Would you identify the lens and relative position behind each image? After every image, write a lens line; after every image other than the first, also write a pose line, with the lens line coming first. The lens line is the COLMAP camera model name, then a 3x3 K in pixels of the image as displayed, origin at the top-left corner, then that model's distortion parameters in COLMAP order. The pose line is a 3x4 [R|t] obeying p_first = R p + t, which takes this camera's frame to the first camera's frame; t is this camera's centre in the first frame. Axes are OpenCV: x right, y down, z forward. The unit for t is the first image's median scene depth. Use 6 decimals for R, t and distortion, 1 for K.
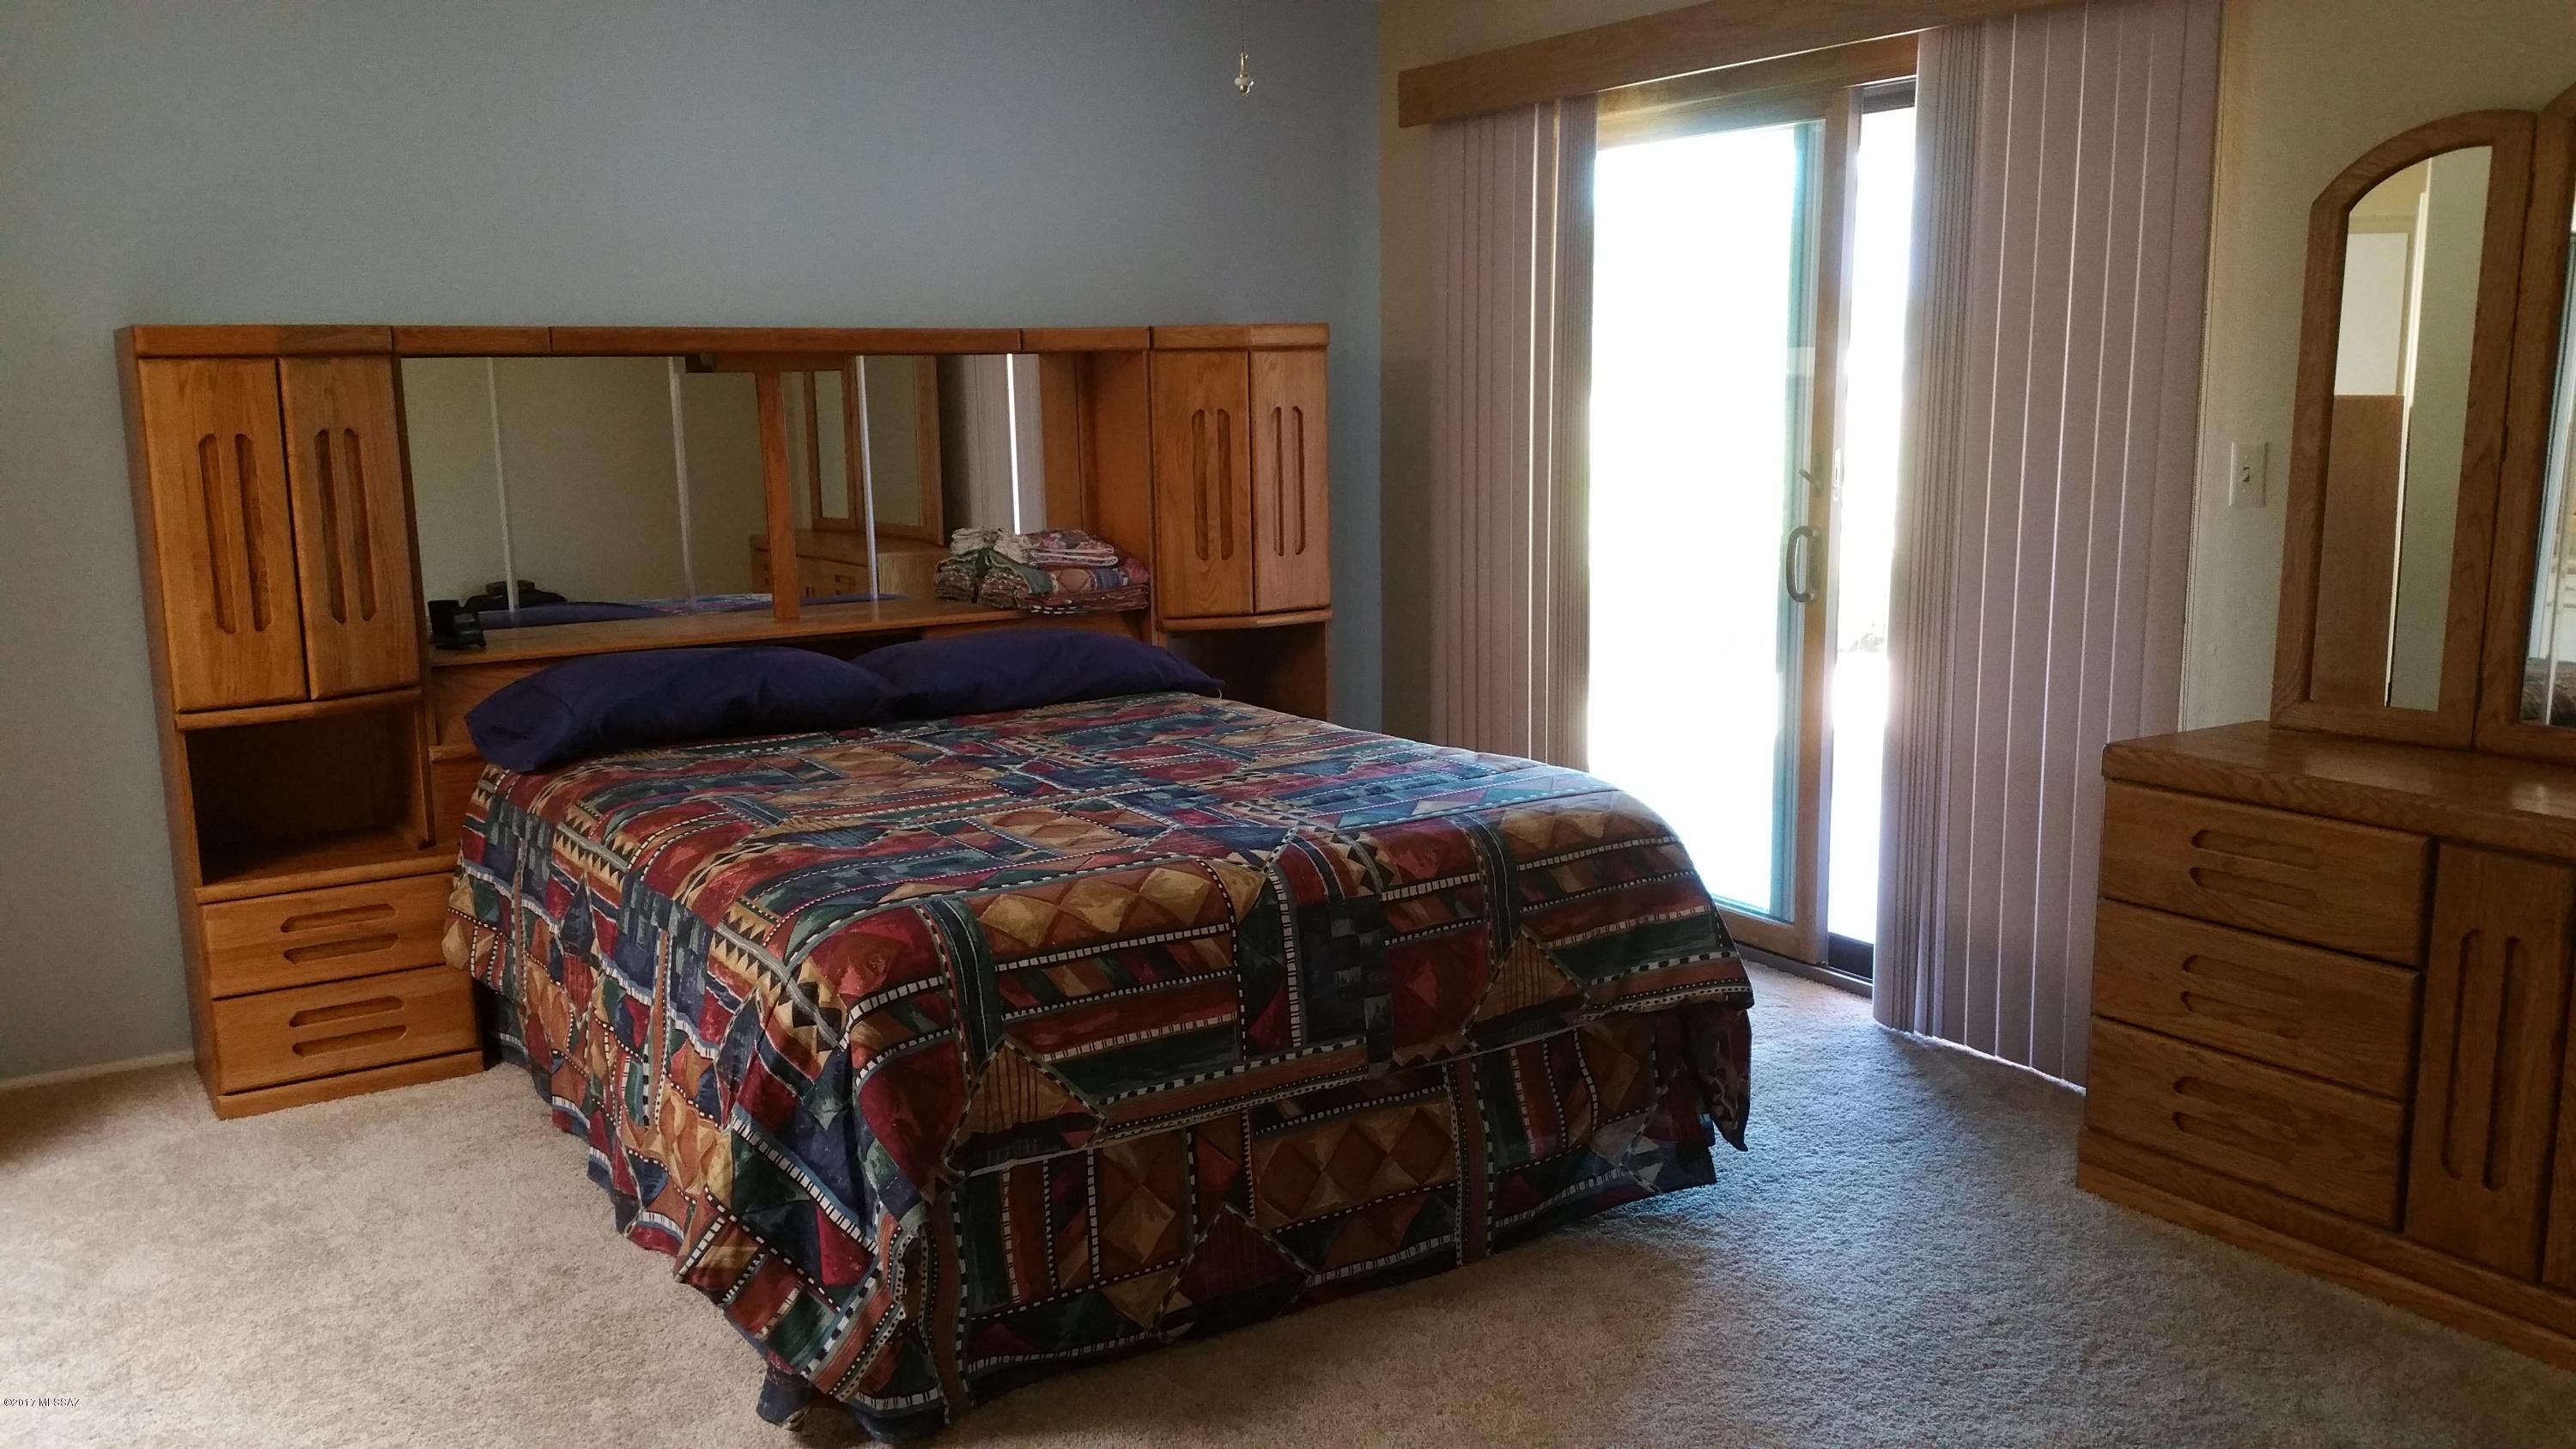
lens RADIAL K [[2108.5, 0, 1298.2], [0, 2108.5, 724.4], [0, 0, 1]] dist [0.174218, -0.320157]
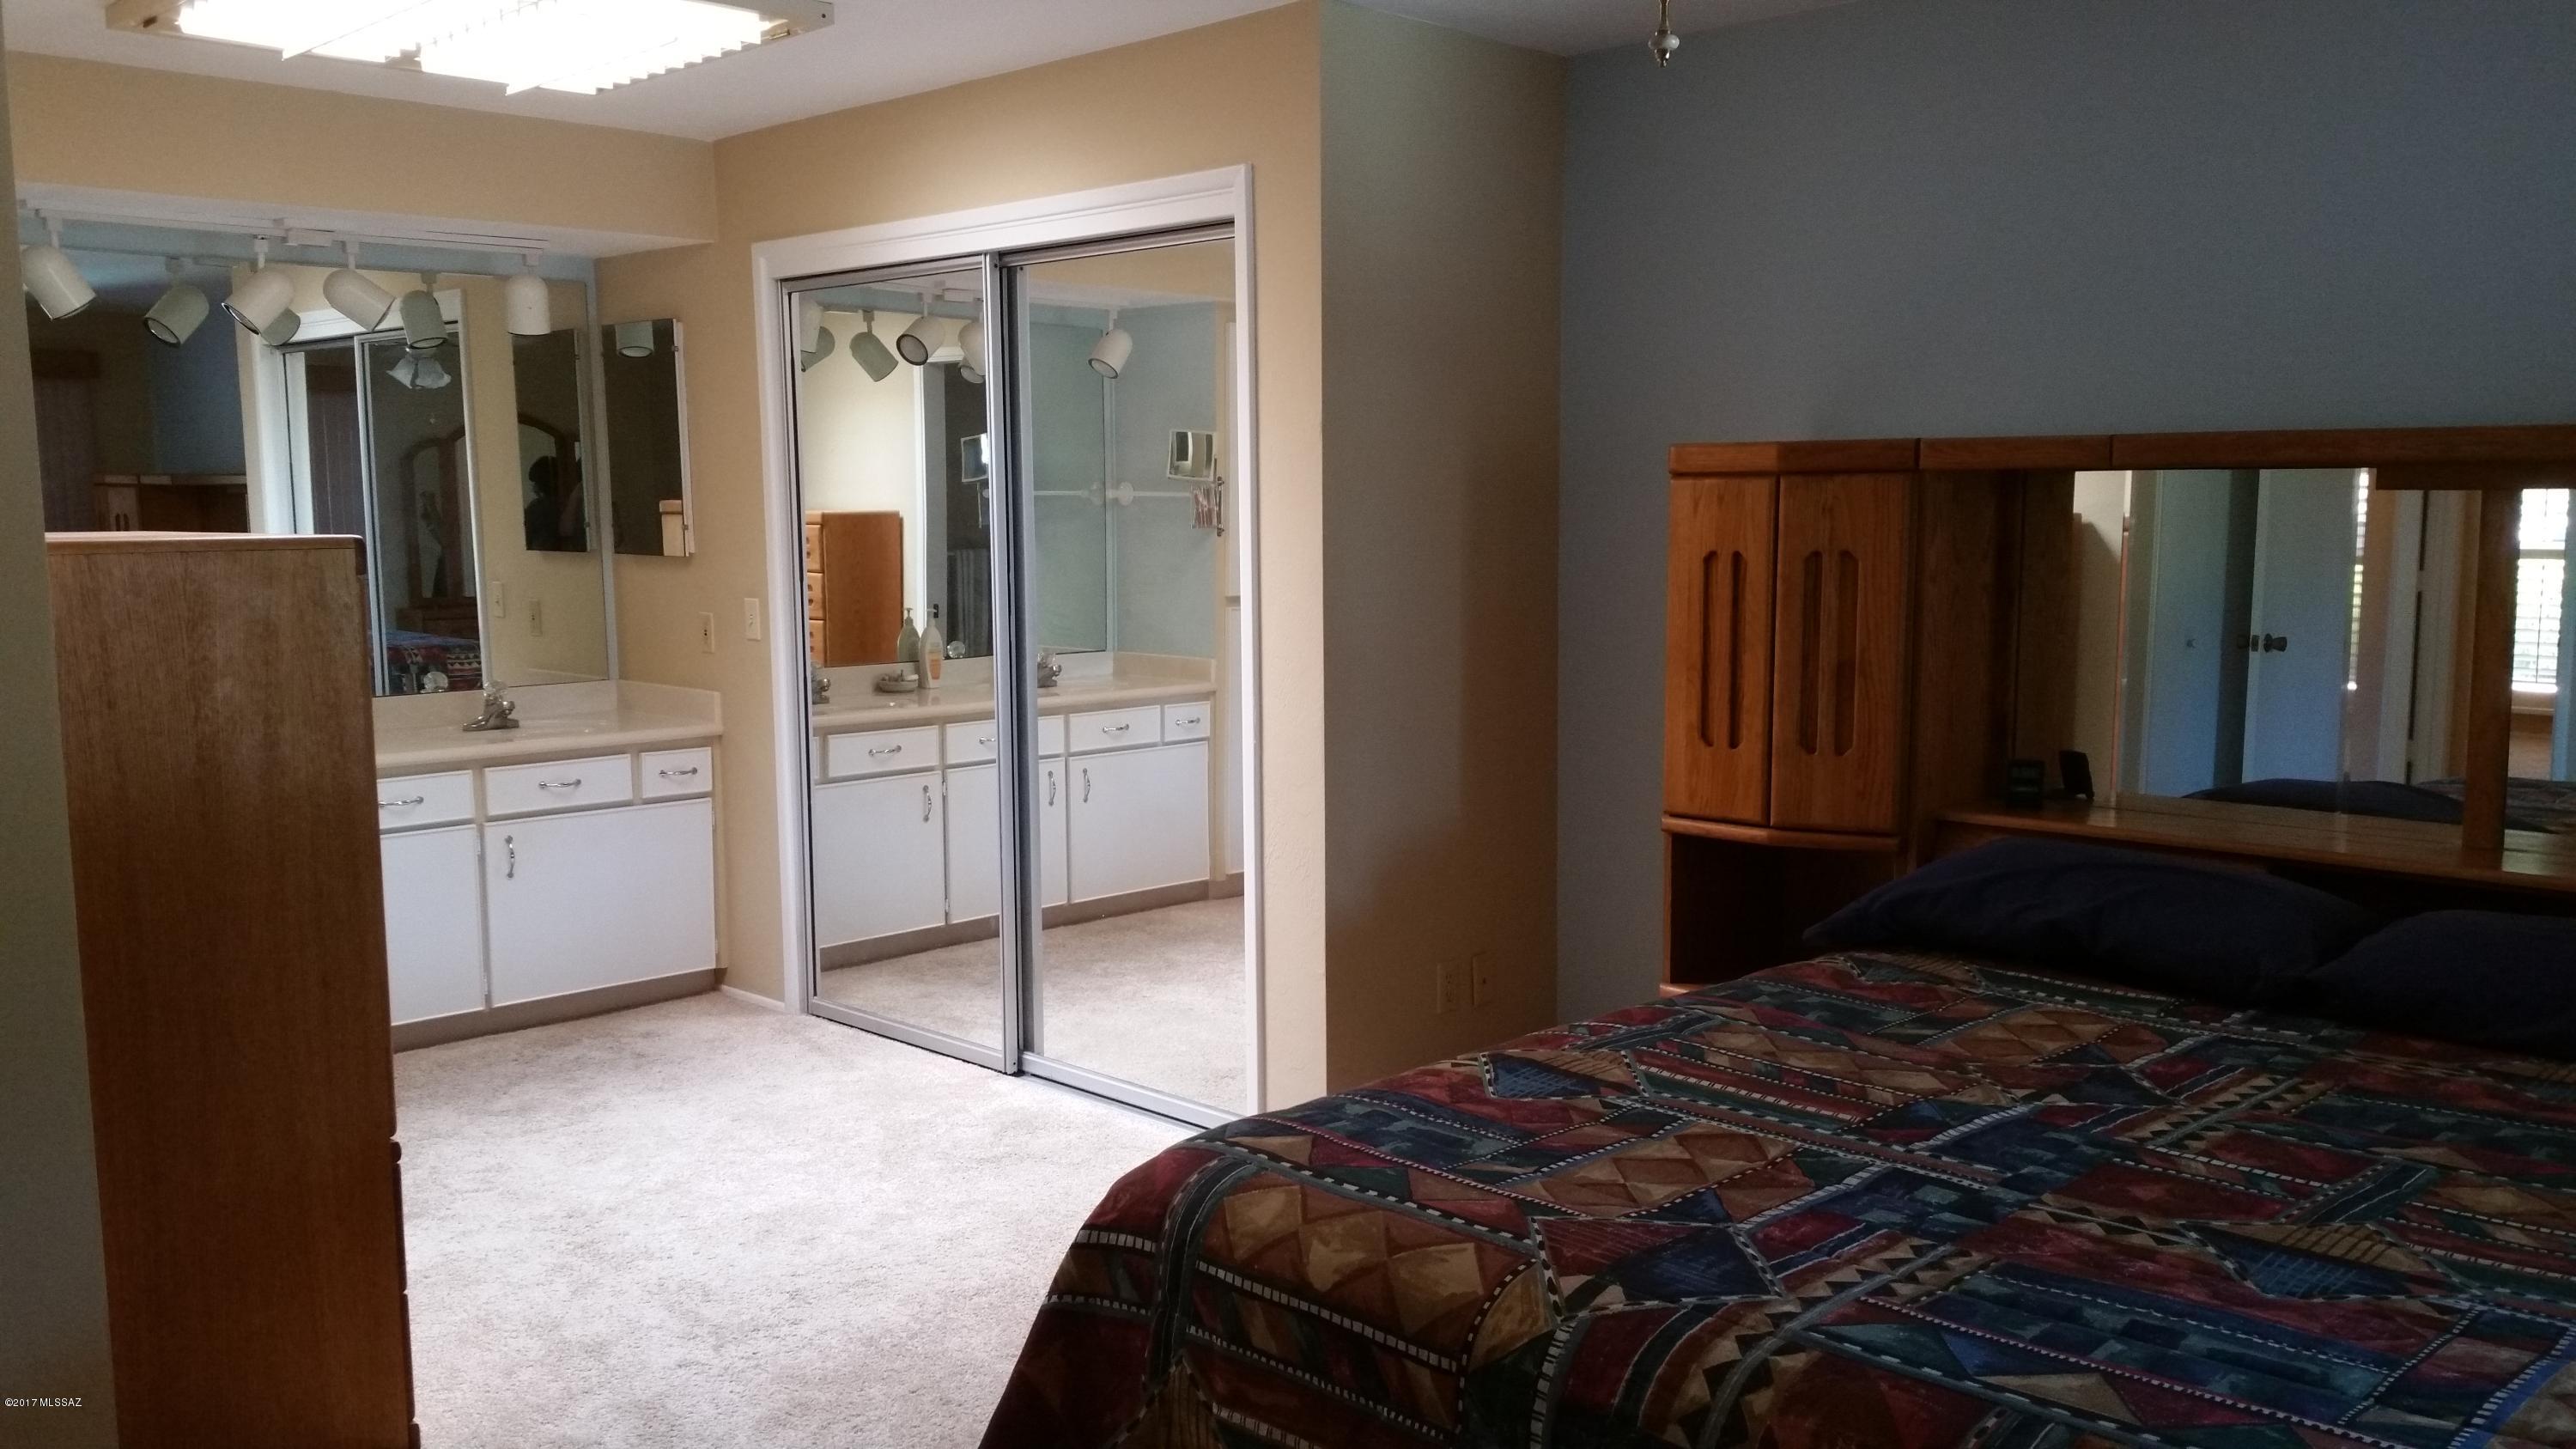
lens RADIAL K [[2108.5, 0, 1298.2], [0, 2108.5, 724.4], [0, 0, 1]] dist [0.174218, -0.320157]
pose [[0.195844, 0.125862, -0.972525, 0.465734], [-0.160805, 0.982427, 0.094761, -0.124249], [0.967361, 0.137828, 0.212641, 0.645864]]
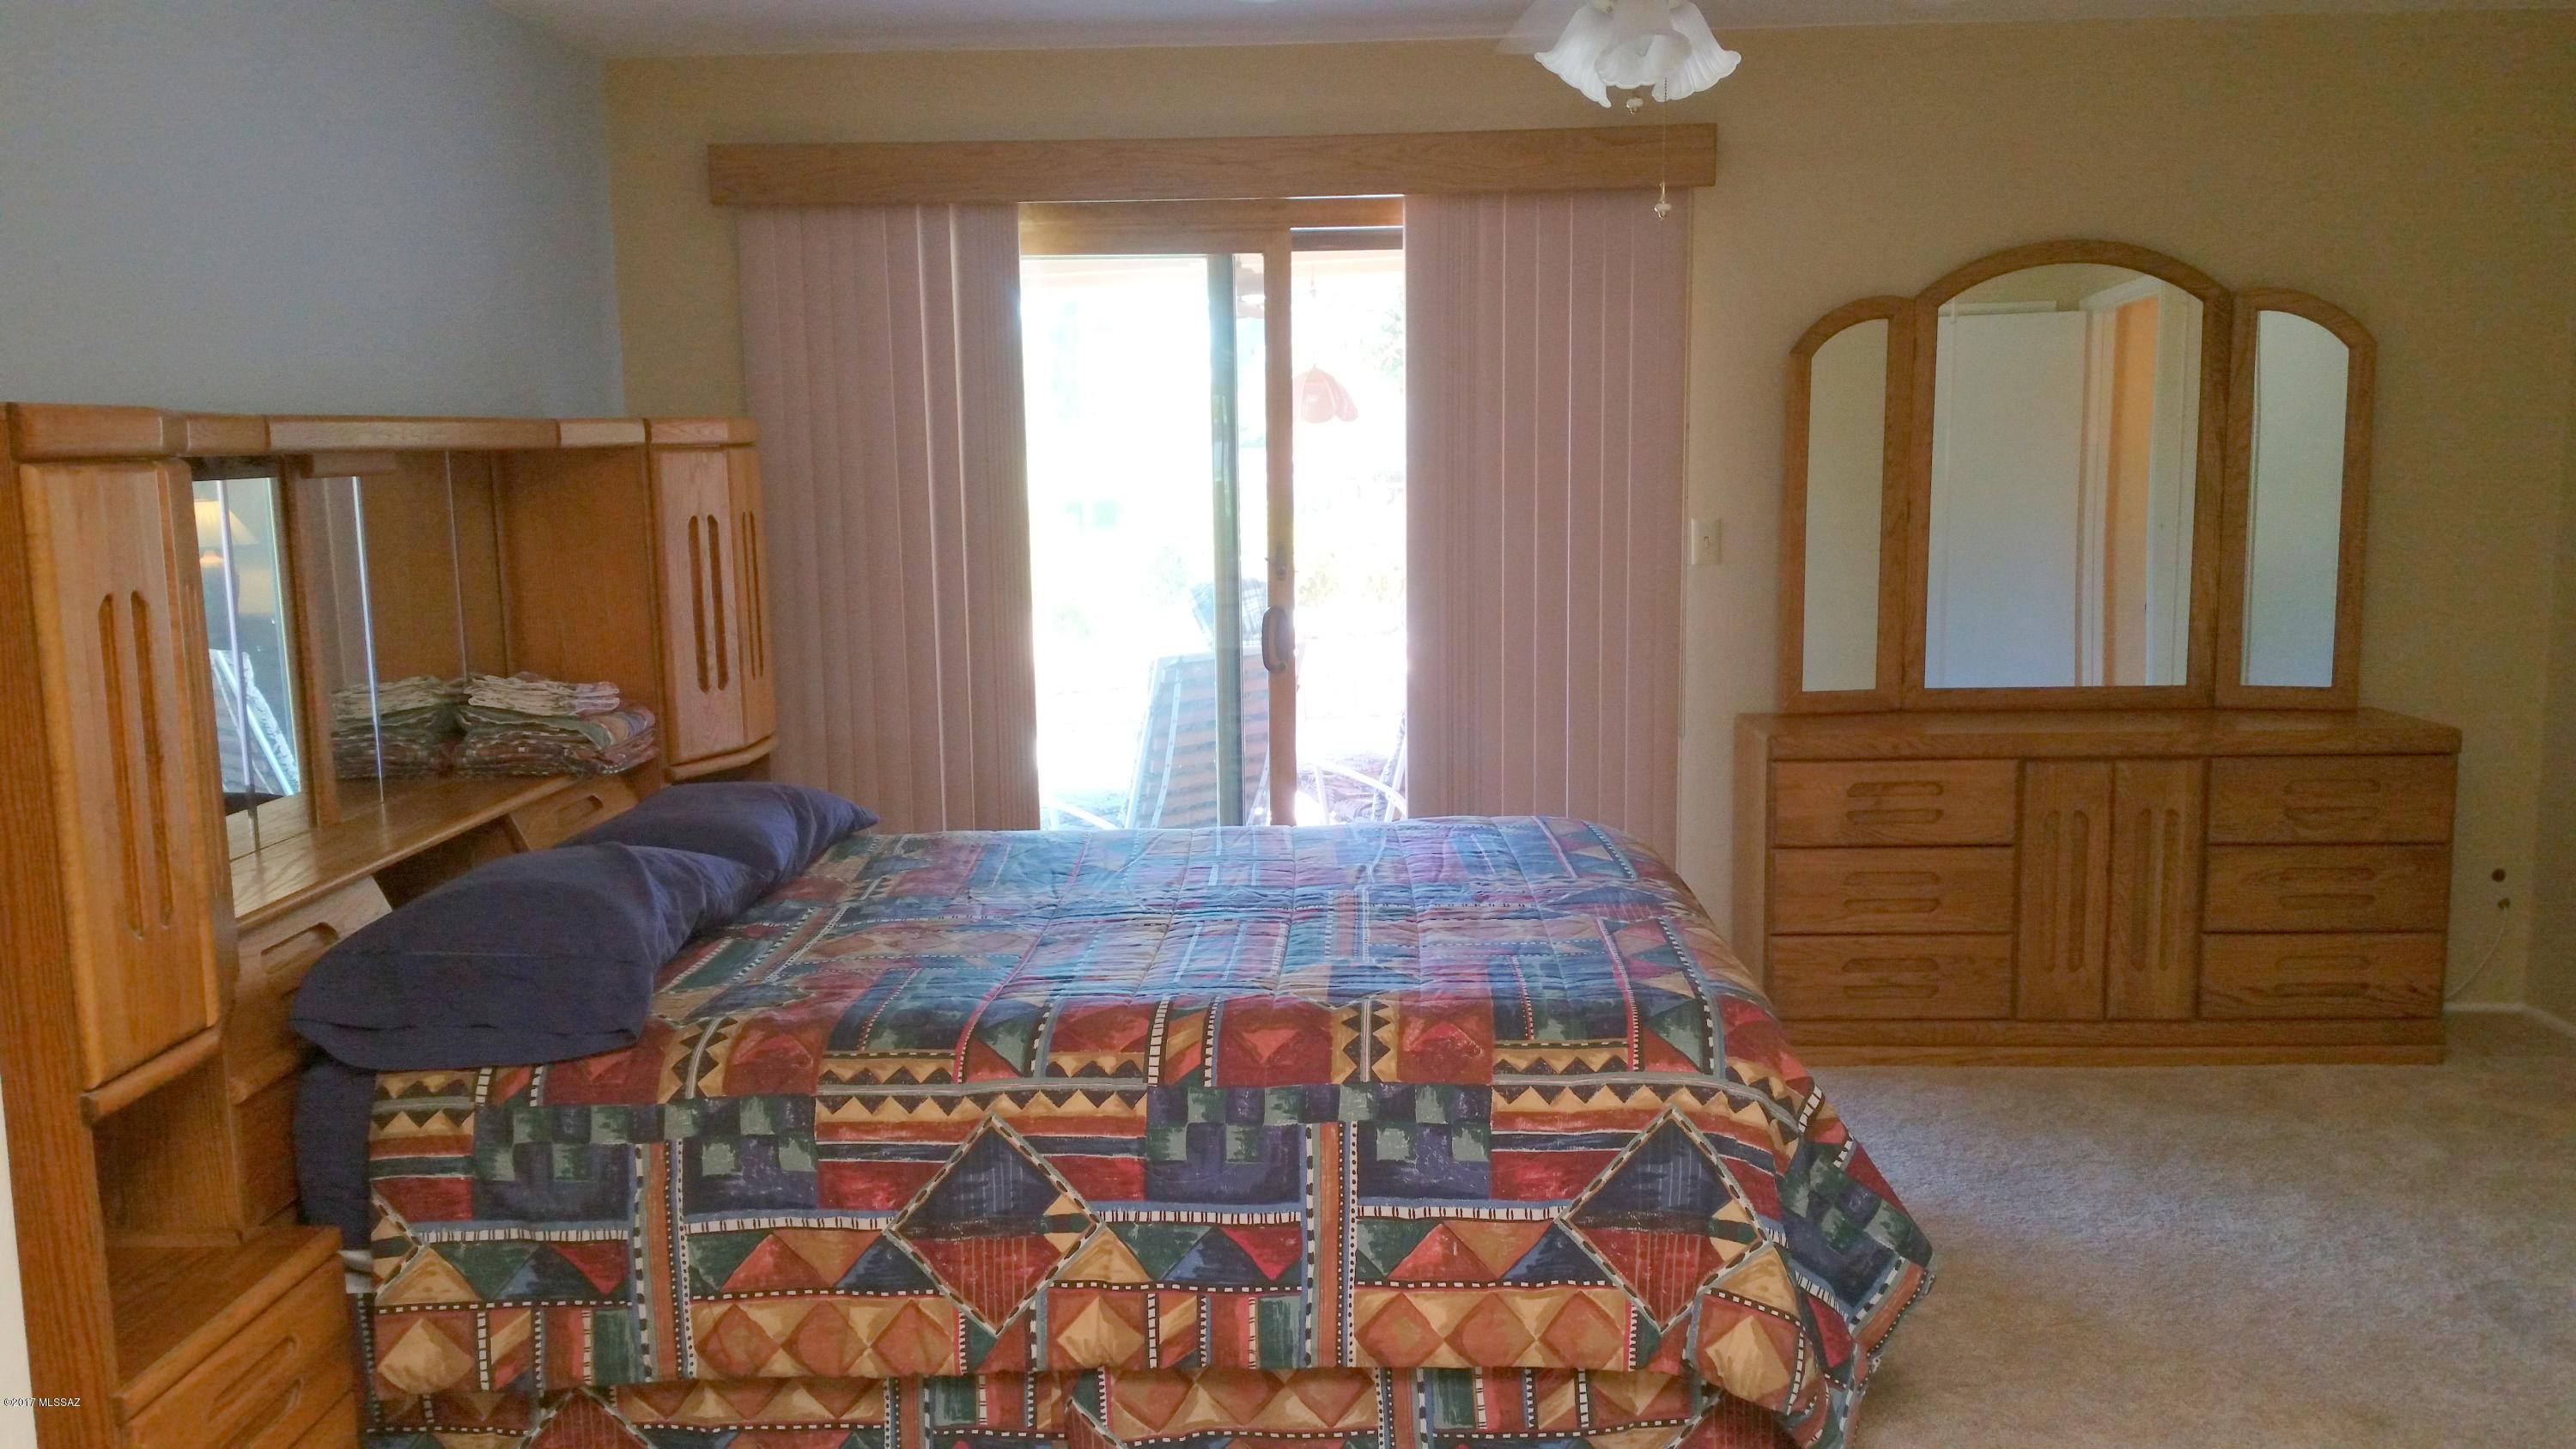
lens RADIAL K [[2108.5, 0, 1298.2], [0, 2108.5, 724.4], [0, 0, 1]] dist [0.174218, -0.320157]
pose [[0.559957, -0.105735, 0.821747, -0.853638], [0.143801, 0.989173, 0.029289, -0.076676], [-0.815947, 0.101767, 0.569099, 0.438510]]
